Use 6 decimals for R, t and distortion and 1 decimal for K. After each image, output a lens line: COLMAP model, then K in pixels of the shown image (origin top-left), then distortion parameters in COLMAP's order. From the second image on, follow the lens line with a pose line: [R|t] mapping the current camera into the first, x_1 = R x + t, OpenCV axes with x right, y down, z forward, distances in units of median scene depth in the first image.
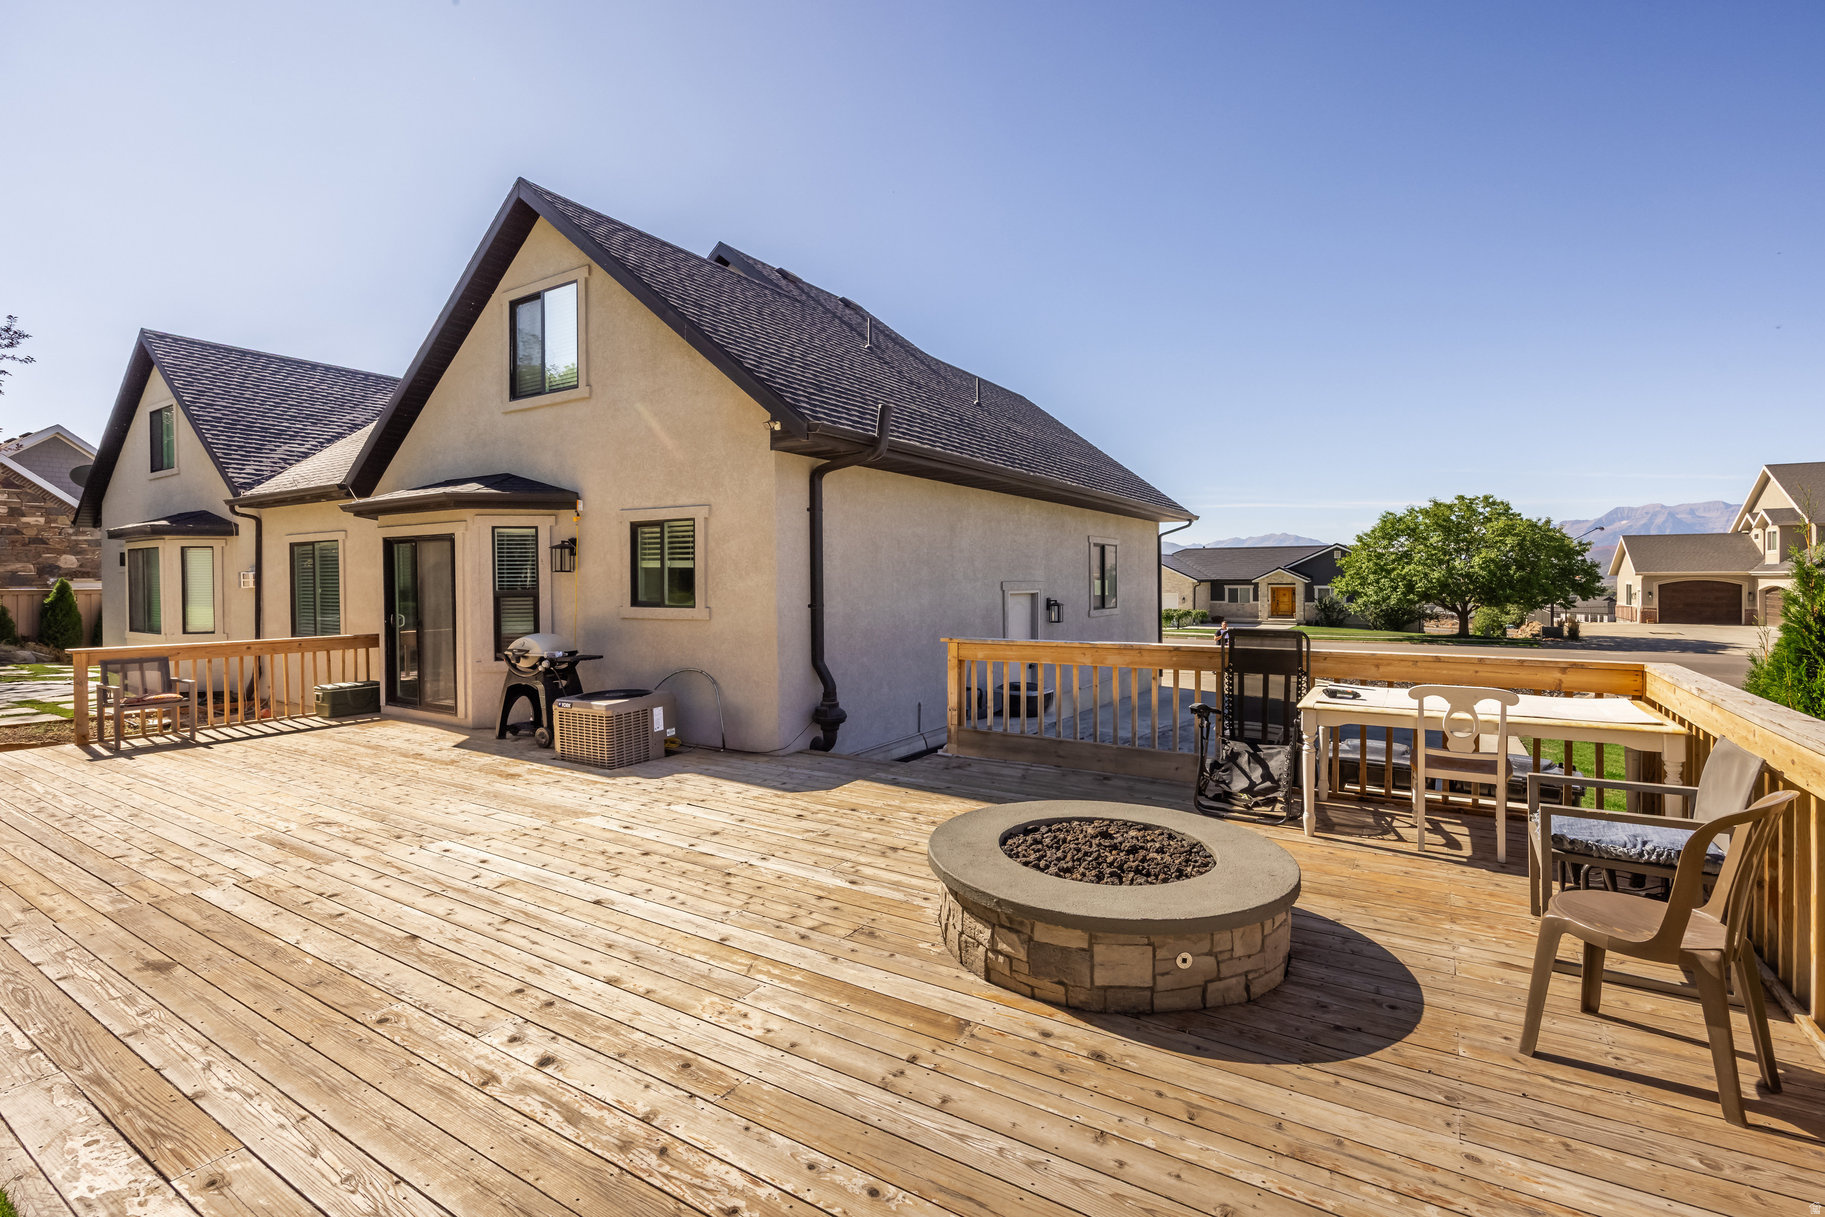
lens RADIAL K [[837.4, 0, 904.1], [0, 837.4, 583.5], [0, 0, 1]] dist [-0.002506, -0.000193]
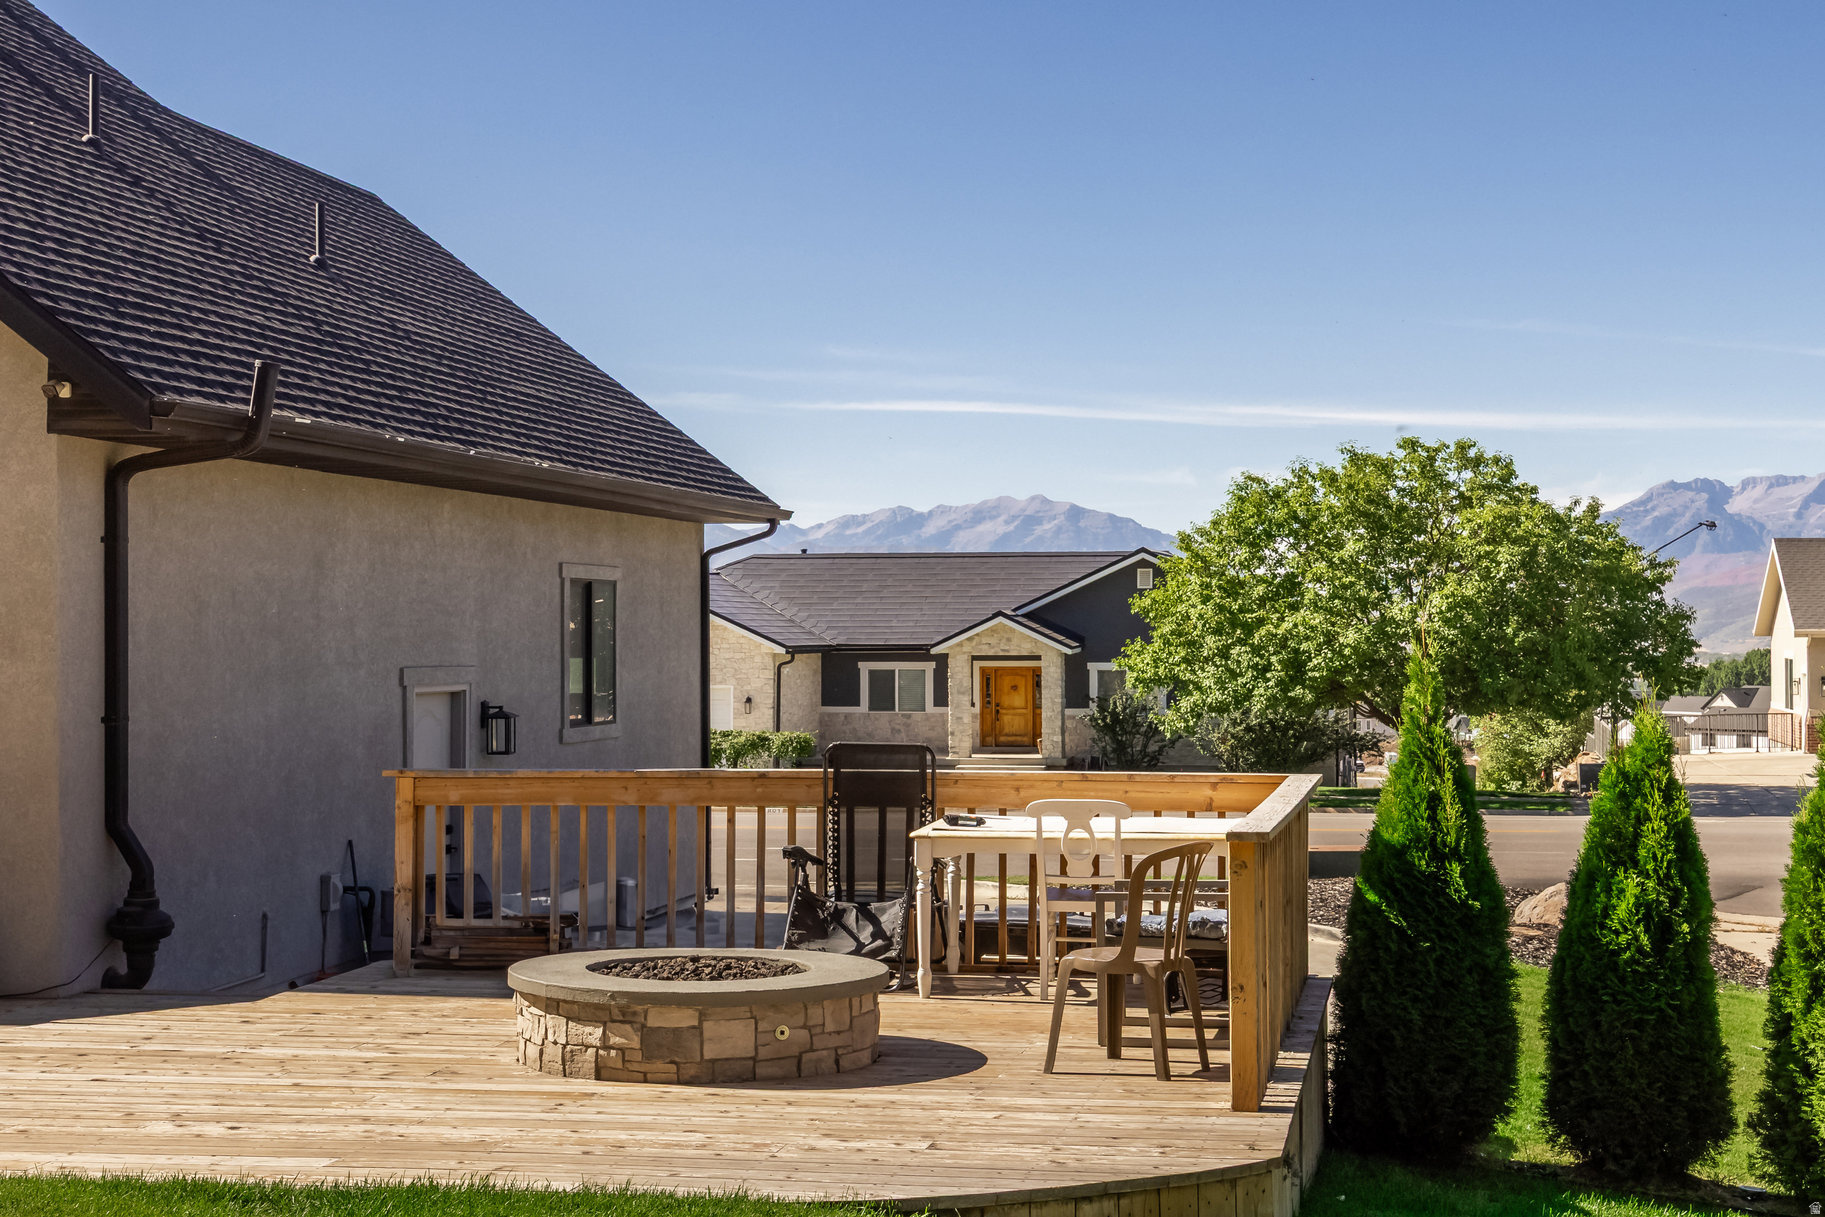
lens RADIAL K [[2534.2, 0, 937.7], [0, 2534.2, 609.9], [0, 0, 1]] dist [0.037128, 0.020934]
pose [[0.922342, 0.007666, 0.386299, -0.248727], [-0.000592, 0.999830, -0.018428, -0.013615], [-0.386375, 0.016768, 0.922189, -0.699804]]
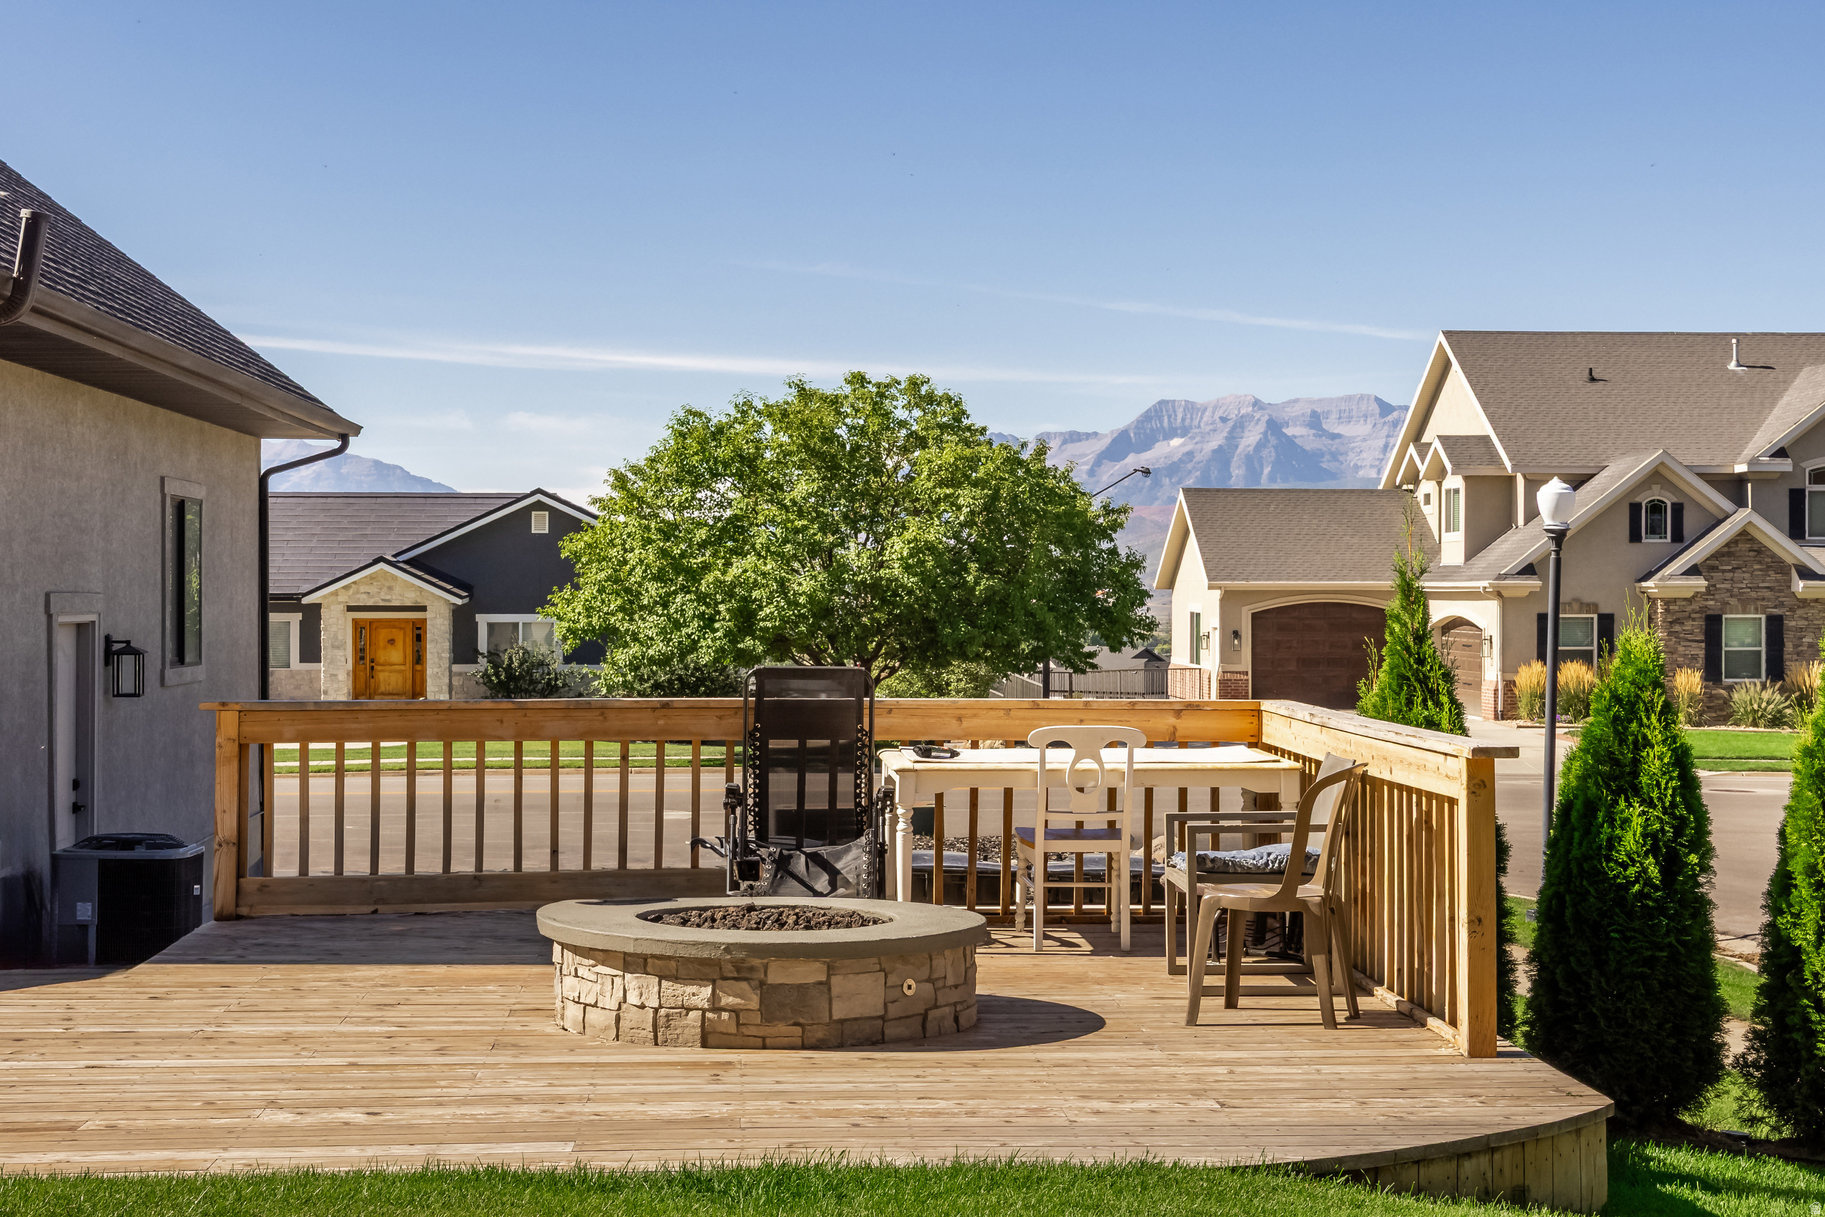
lens RADIAL K [[2747.8, 0, 912.5], [0, 2747.8, 608.5], [0, 0, 1]] dist [0.045735, 0.042554]
pose [[0.818770, 0.002812, 0.574114, -0.474251], [-0.003372, 0.999994, -0.000088, 0.006585], [-0.574111, -0.001864, 0.818775, -0.507775]]
